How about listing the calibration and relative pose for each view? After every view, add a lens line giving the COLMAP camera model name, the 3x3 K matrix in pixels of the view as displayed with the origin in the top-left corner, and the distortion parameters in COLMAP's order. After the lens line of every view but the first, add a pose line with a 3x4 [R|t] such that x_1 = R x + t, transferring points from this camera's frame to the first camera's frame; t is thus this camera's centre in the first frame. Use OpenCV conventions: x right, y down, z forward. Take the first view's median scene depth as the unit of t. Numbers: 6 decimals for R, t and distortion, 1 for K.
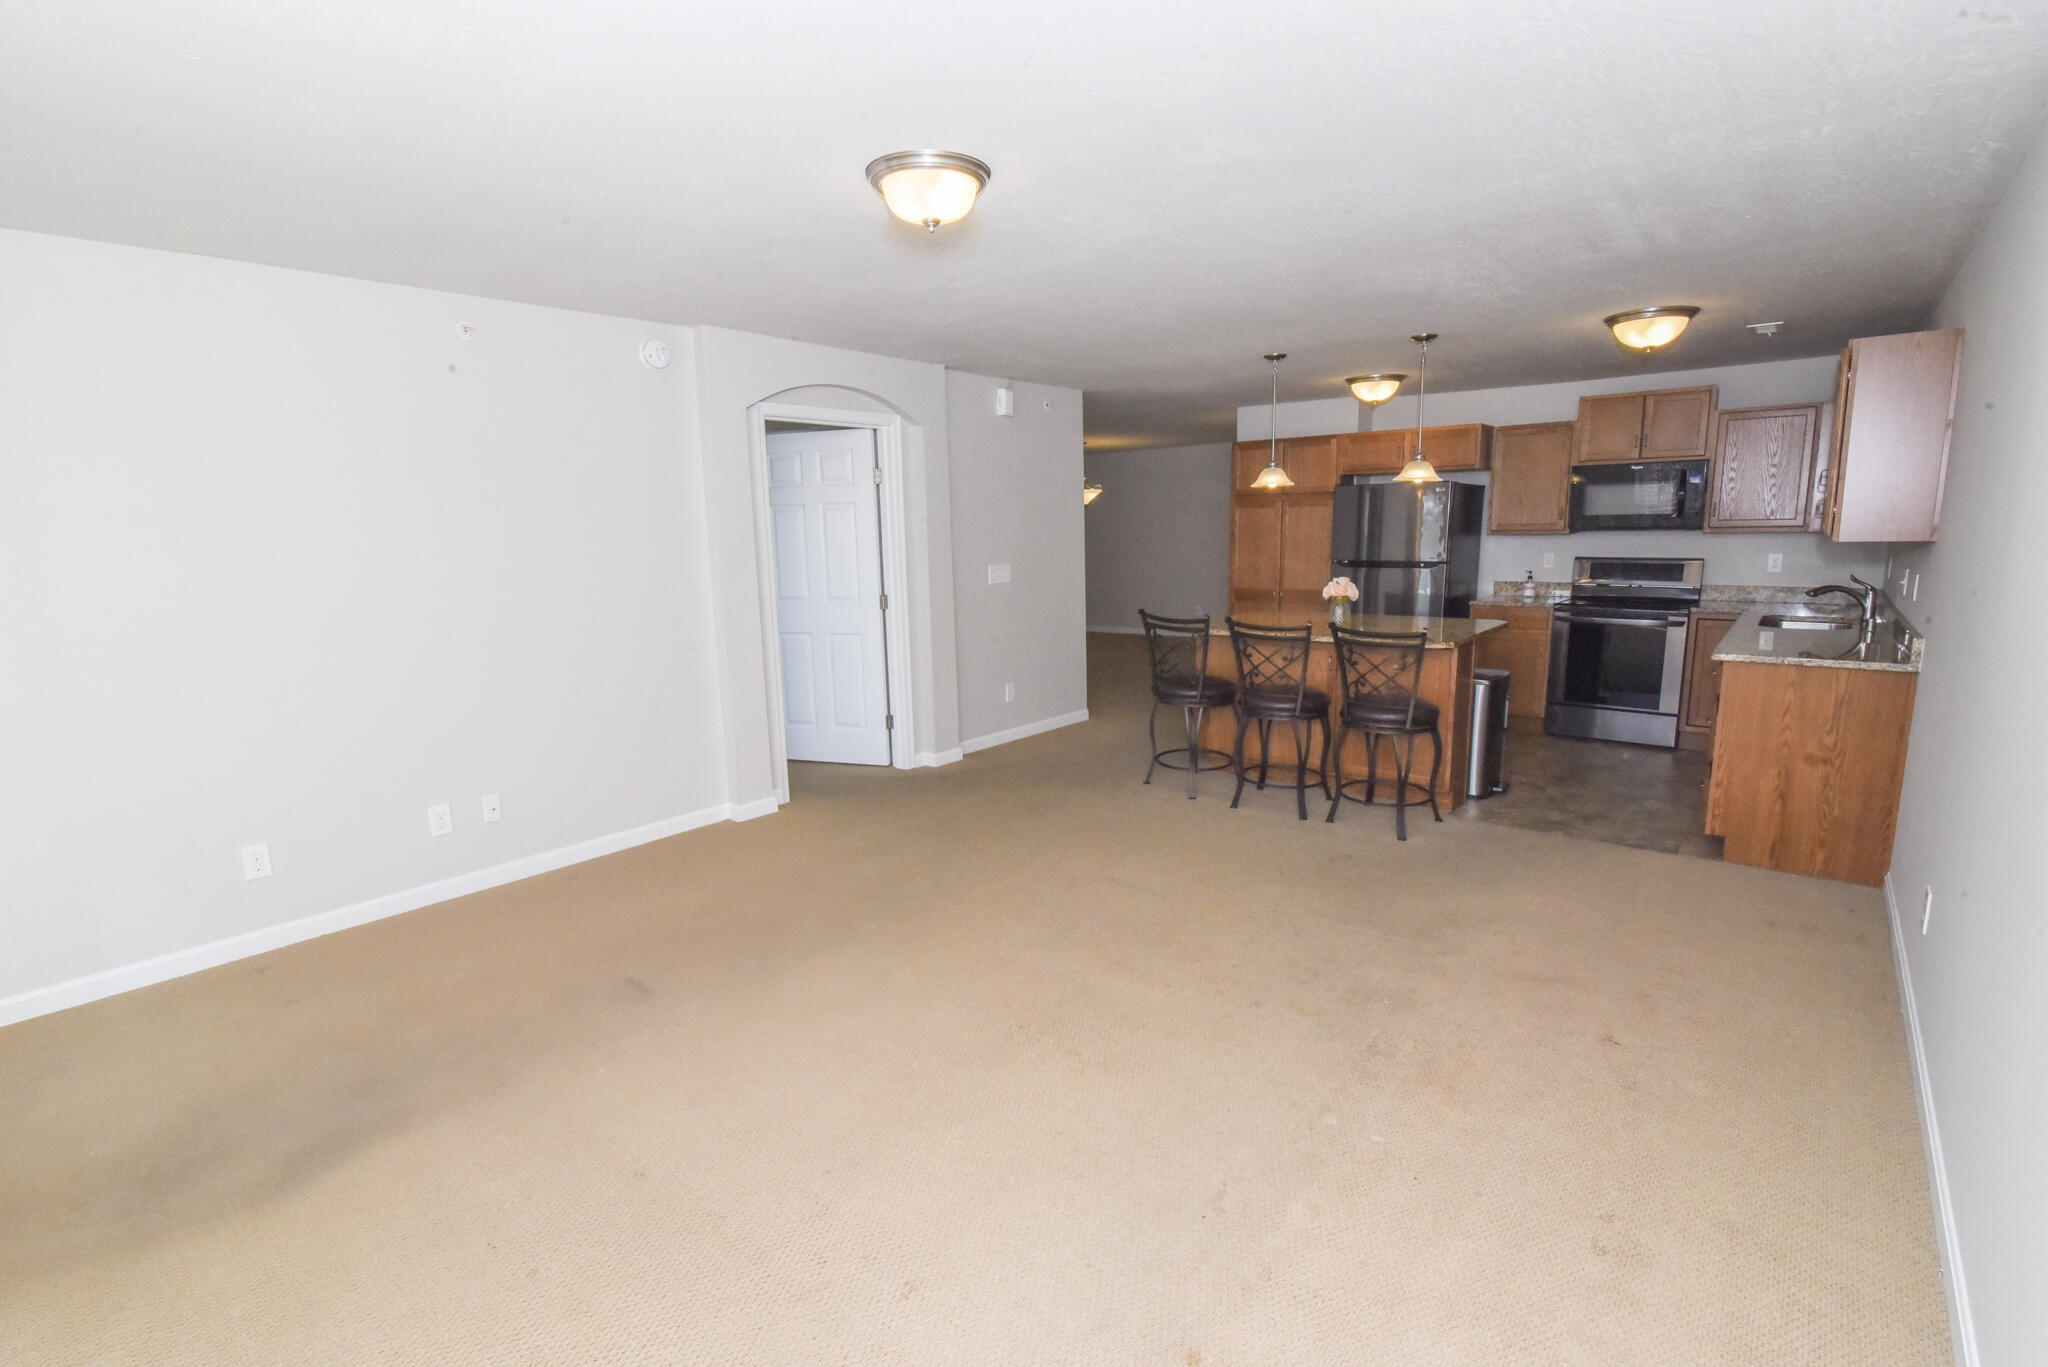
lens RADIAL K [[949.3, 0, 1019.5], [0, 949.3, 688.7], [0, 0, 1]] dist [-0.002361, -0.000137]
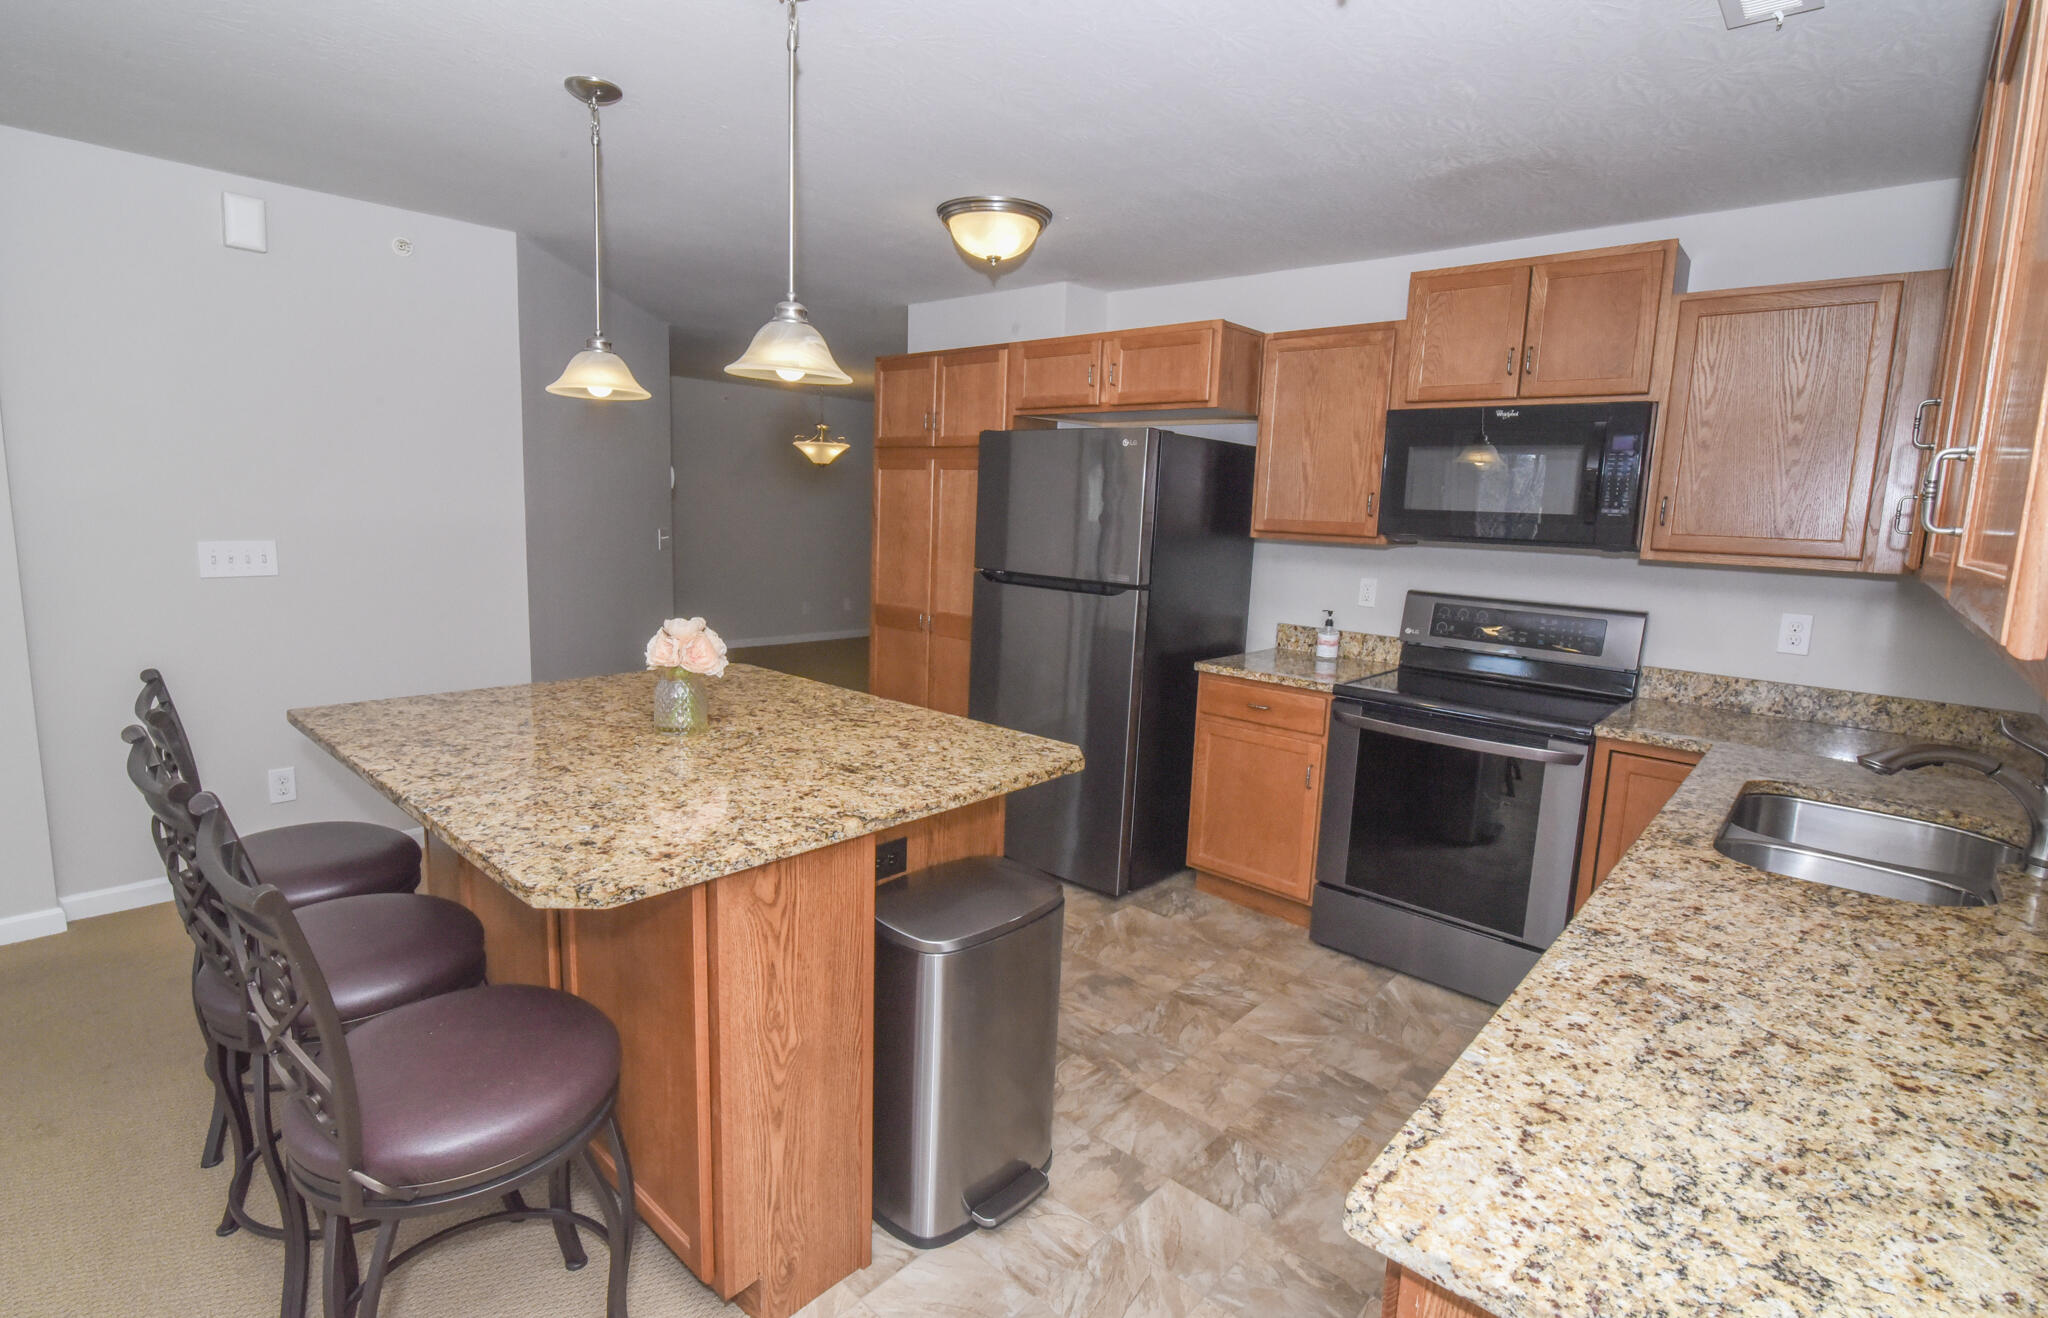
lens RADIAL K [[952.9, 0, 1021.6], [0, 952.9, 640.8], [0, 0, 1]] dist [-0.003062, -0.001232]
pose [[0.997469, 0.063024, -0.032918, 0.426719], [-0.063909, 0.997602, -0.026562, -0.091069], [0.031165, 0.028598, 0.999105, 0.513553]]
